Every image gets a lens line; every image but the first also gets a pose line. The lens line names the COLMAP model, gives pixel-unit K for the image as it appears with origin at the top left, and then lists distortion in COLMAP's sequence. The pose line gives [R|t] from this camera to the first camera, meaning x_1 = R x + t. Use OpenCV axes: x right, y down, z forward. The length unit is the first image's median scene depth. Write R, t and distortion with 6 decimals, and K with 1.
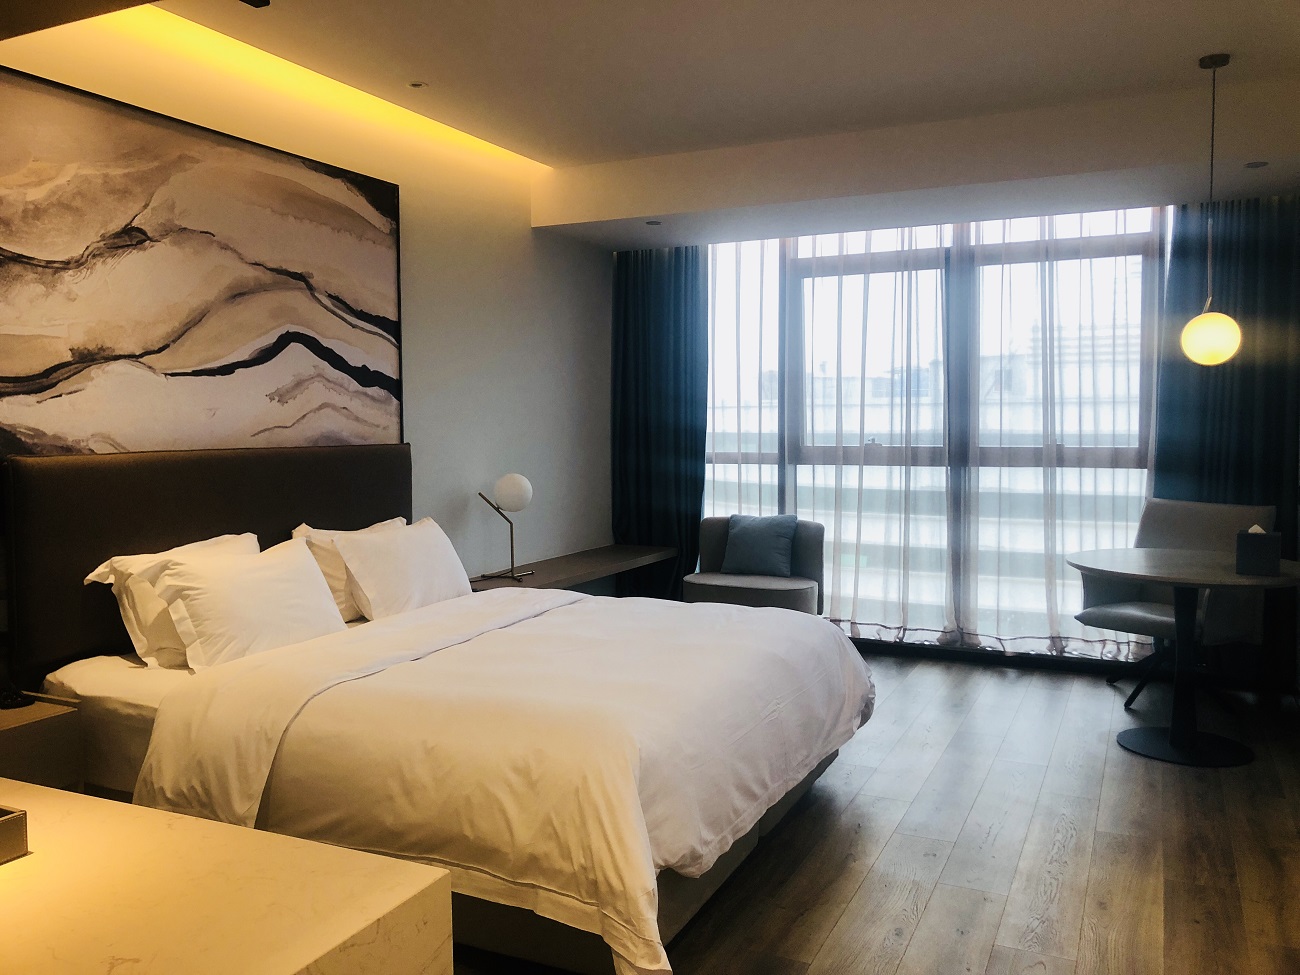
lens RADIAL K [[1052.8, 0, 650.0], [0, 1052.8, 487.5], [0, 0, 1]] dist [0.013464, 0.011858]
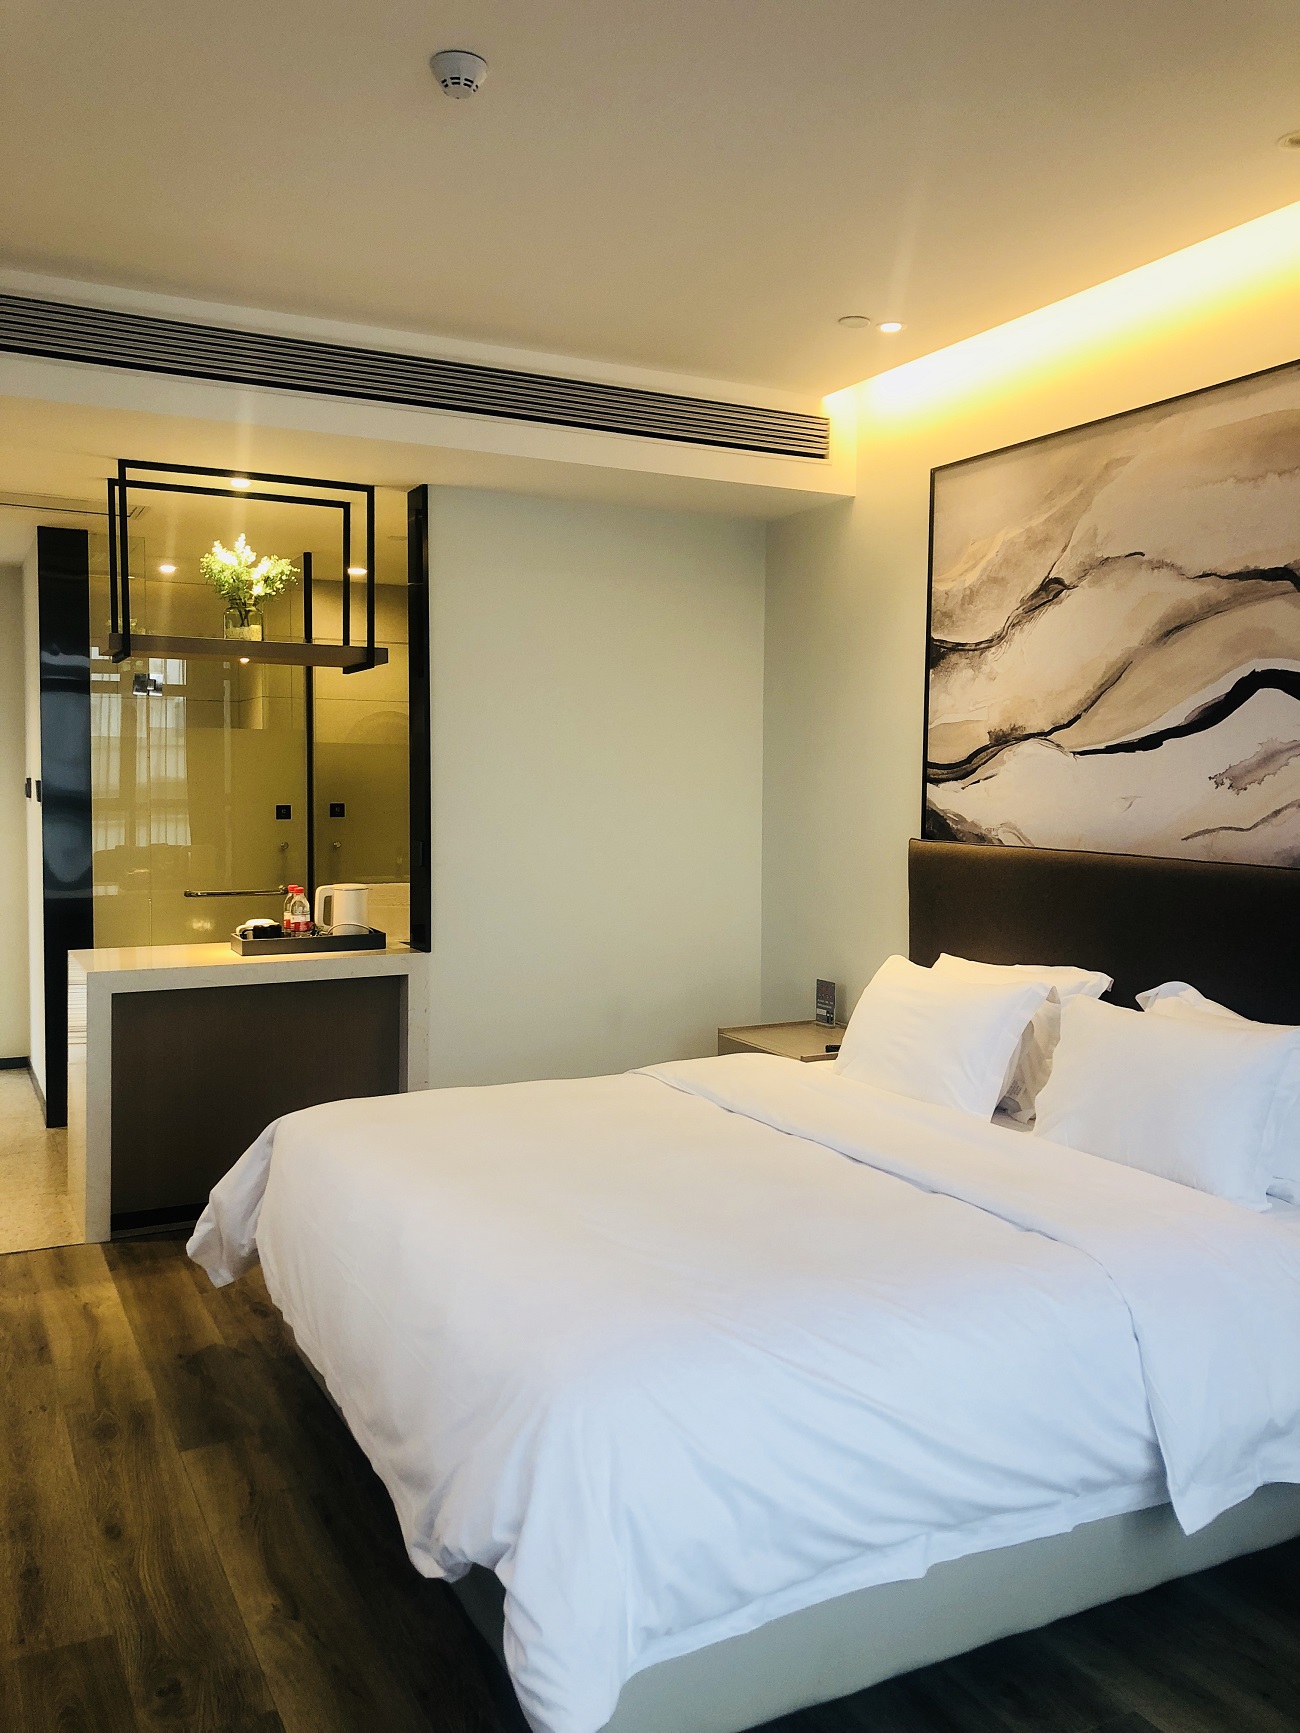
lens RADIAL K [[1403.5, 0, 645.2], [0, 1403.5, 869.8], [0, 0, 1]] dist [0.013464, 0.011858]
pose [[-0.602486, 0.054603, -0.796260, 0.594400], [-0.058069, 0.992014, 0.111964, -0.122725], [0.796014, 0.113694, -0.594504, 1.414442]]
